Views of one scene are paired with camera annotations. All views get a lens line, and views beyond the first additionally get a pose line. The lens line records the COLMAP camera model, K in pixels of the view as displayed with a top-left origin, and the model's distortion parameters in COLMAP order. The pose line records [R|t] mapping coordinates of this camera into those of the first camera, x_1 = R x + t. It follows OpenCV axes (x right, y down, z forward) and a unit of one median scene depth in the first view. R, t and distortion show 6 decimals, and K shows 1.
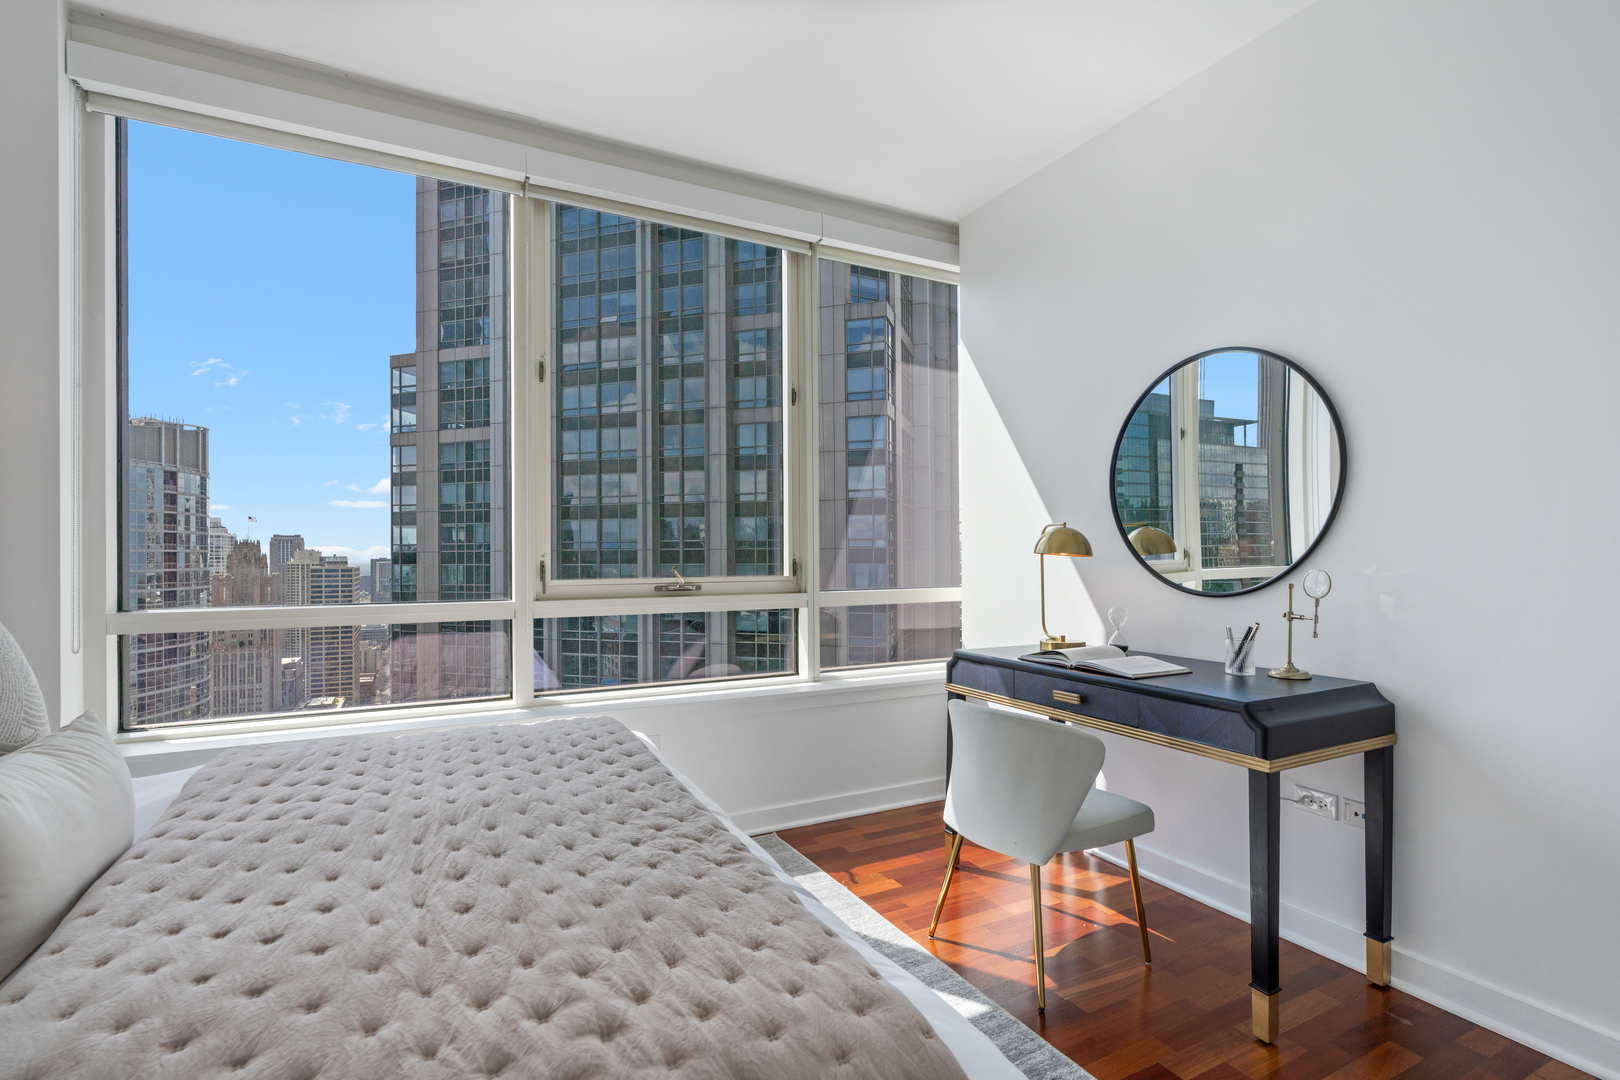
lens RADIAL K [[753.4, 0, 802.3], [0, 753.4, 551.3], [0, 0, 1]] dist [-0.005338, -0.000410]
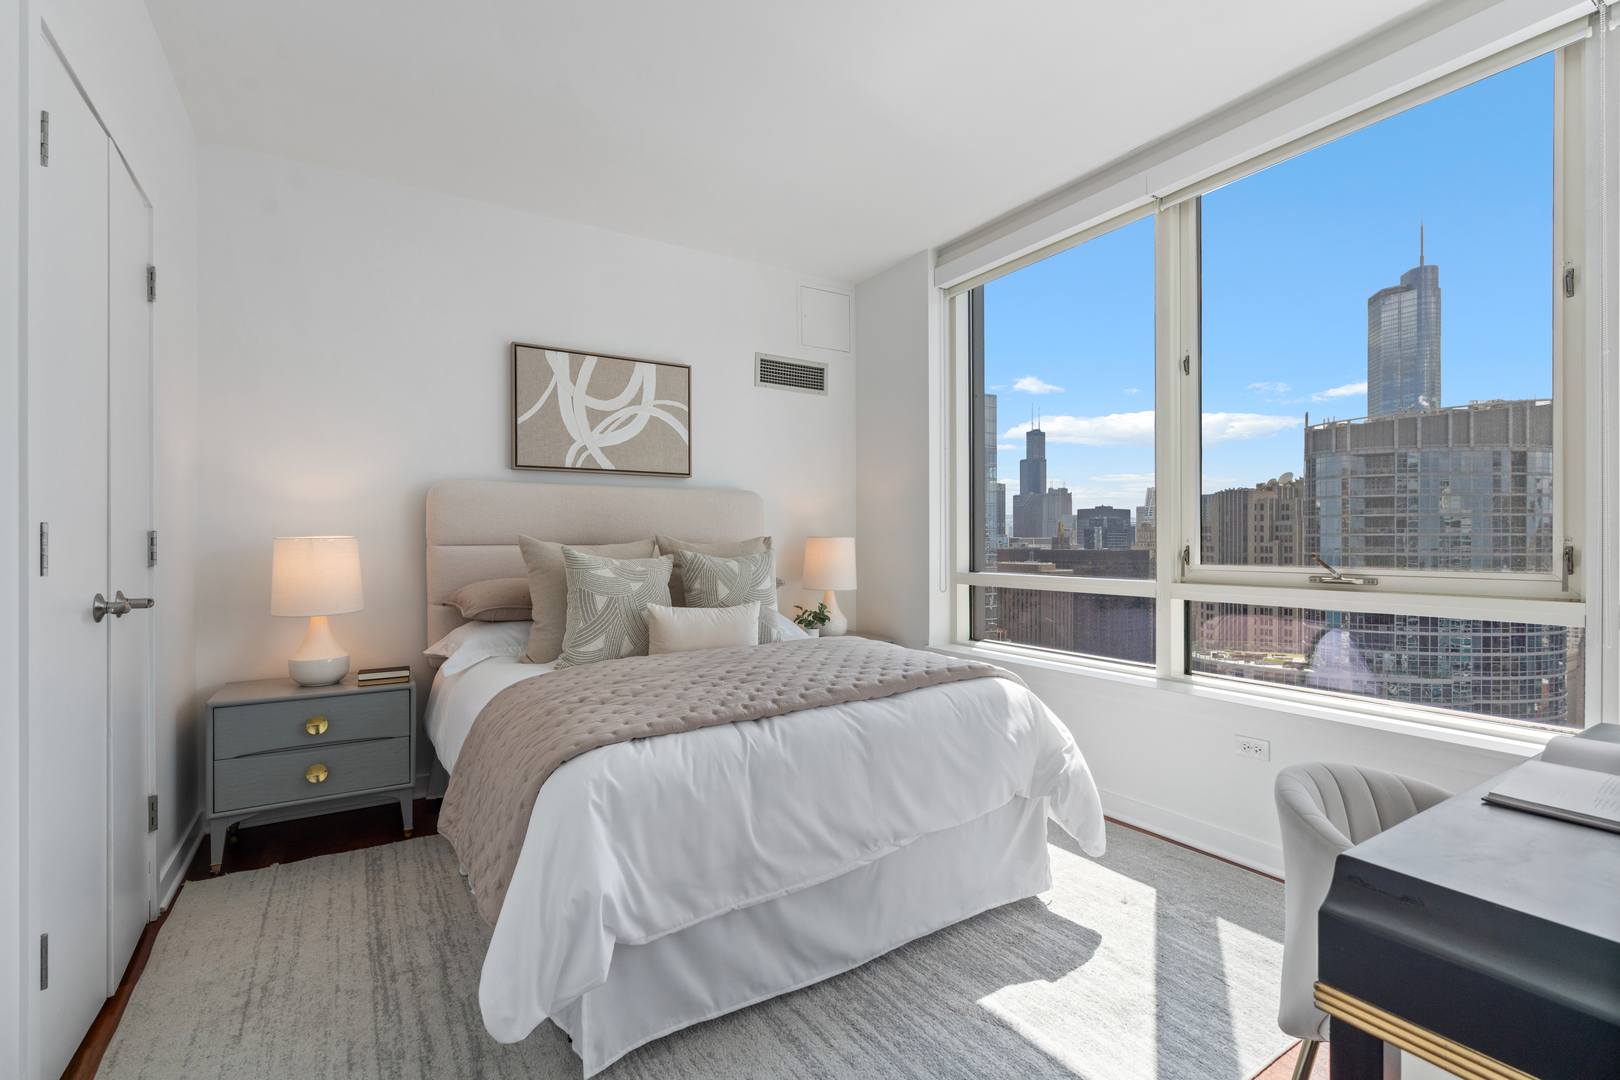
lens RADIAL K [[730.5, 0, 815.0], [0, 730.5, 543.4], [0, 0, 1]] dist [0.010268, 0.000588]
pose [[0.095309, 0.006725, -0.995425, 0.538407], [0.004289, 0.999965, 0.007166, 0.000444], [0.995438, -0.004952, 0.095277, 0.332383]]
